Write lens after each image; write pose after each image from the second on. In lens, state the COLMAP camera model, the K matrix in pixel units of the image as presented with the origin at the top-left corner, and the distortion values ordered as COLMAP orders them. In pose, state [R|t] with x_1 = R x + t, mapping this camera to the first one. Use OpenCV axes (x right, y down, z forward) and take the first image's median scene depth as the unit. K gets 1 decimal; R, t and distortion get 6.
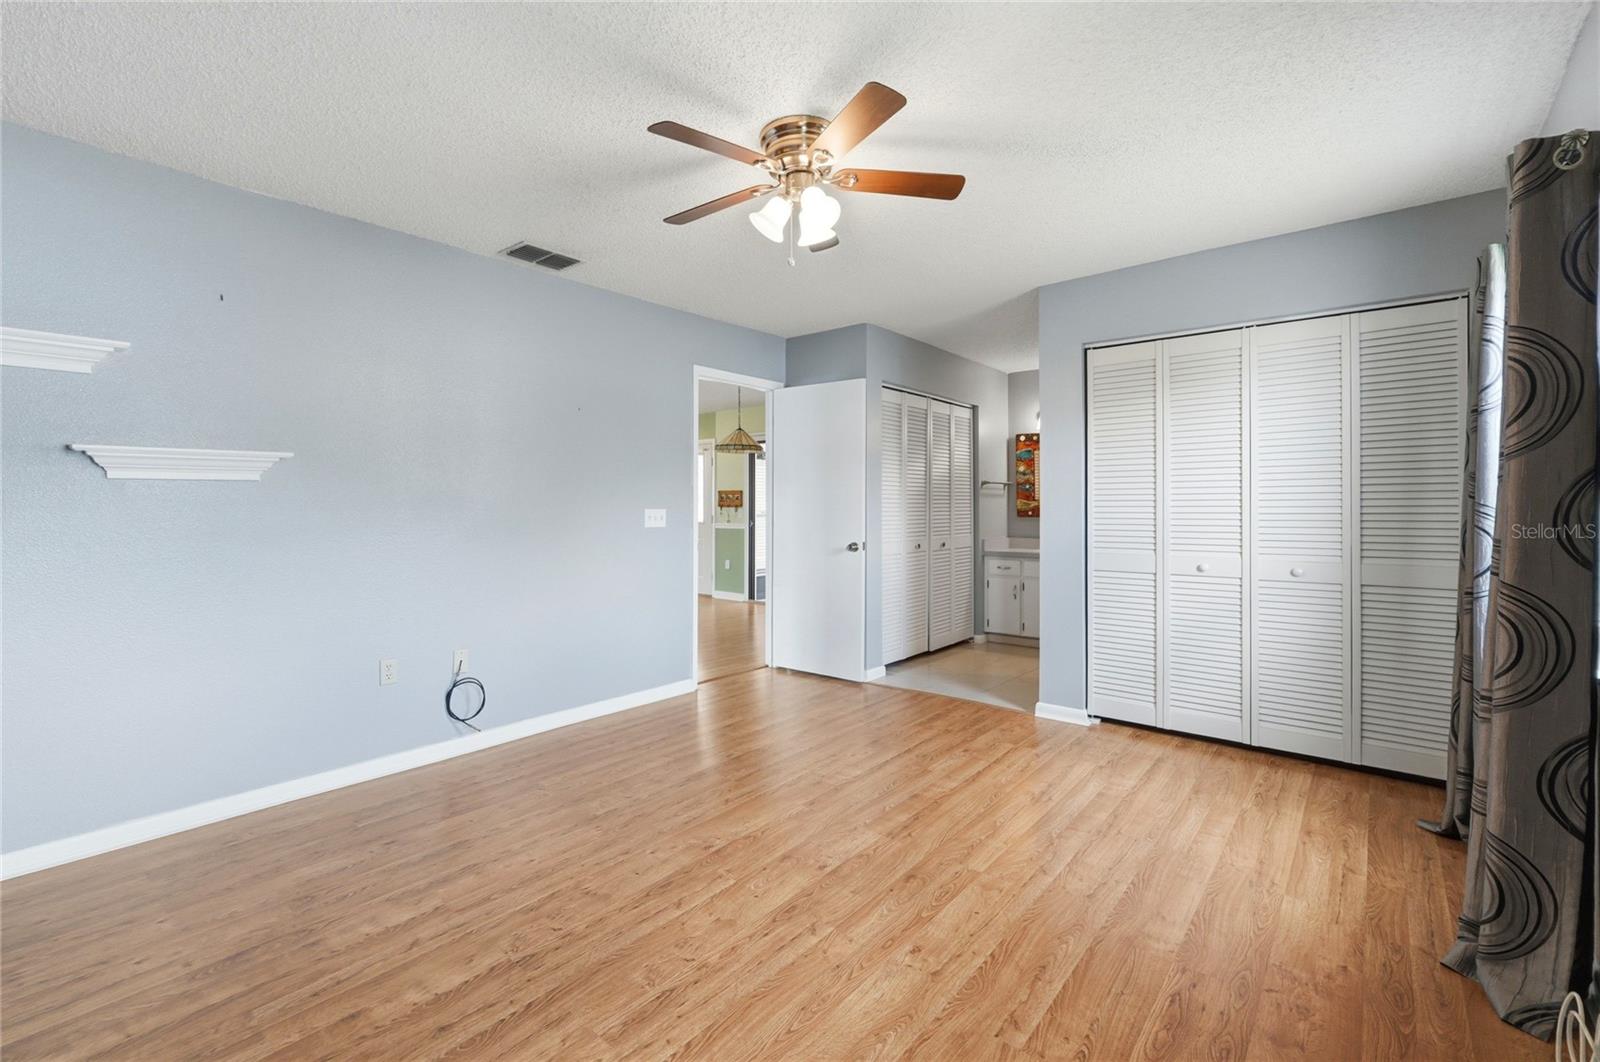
lens RADIAL K [[689.5, 0, 793.6], [0, 689.5, 516.9], [0, 0, 1]] dist [-0.002264, -0.000402]
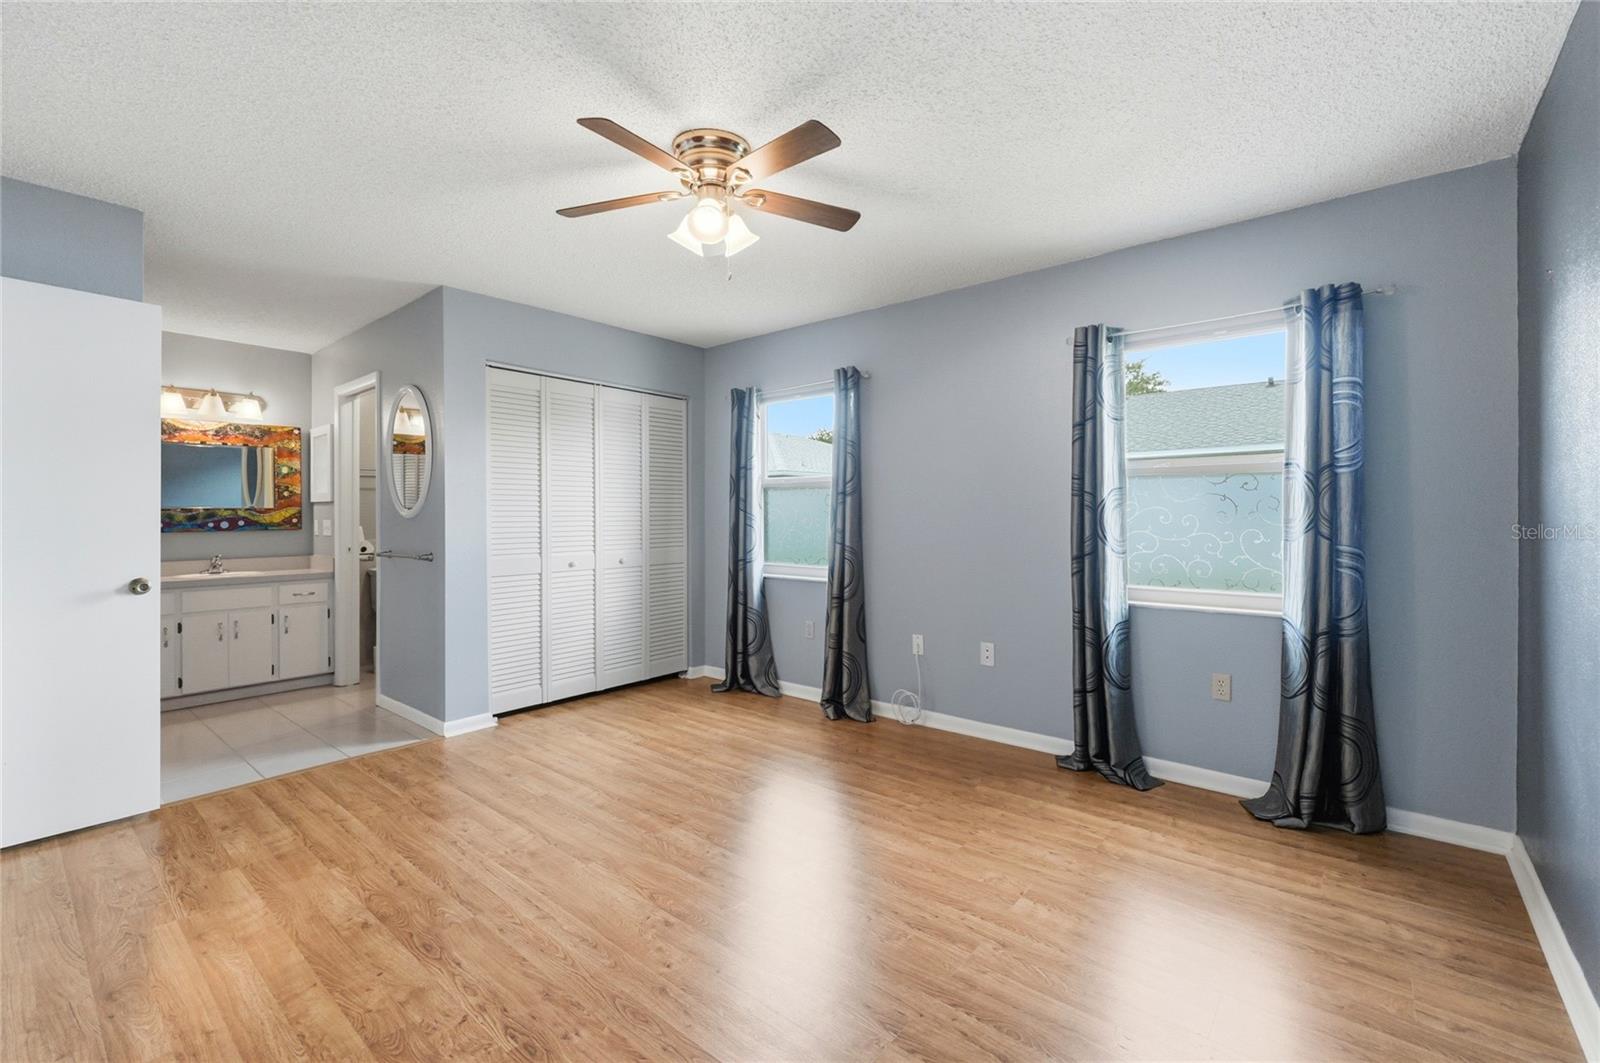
lens RADIAL K [[689.5, 0, 791.2], [0, 689.5, 521.7], [0, 0, 1]] dist [-0.002264, -0.000402]
pose [[-0.012065, -0.008060, 0.999895, -0.817185], [0.018031, 0.999803, 0.008277, -0.009088], [-0.999765, 0.018129, -0.011917, 0.728414]]
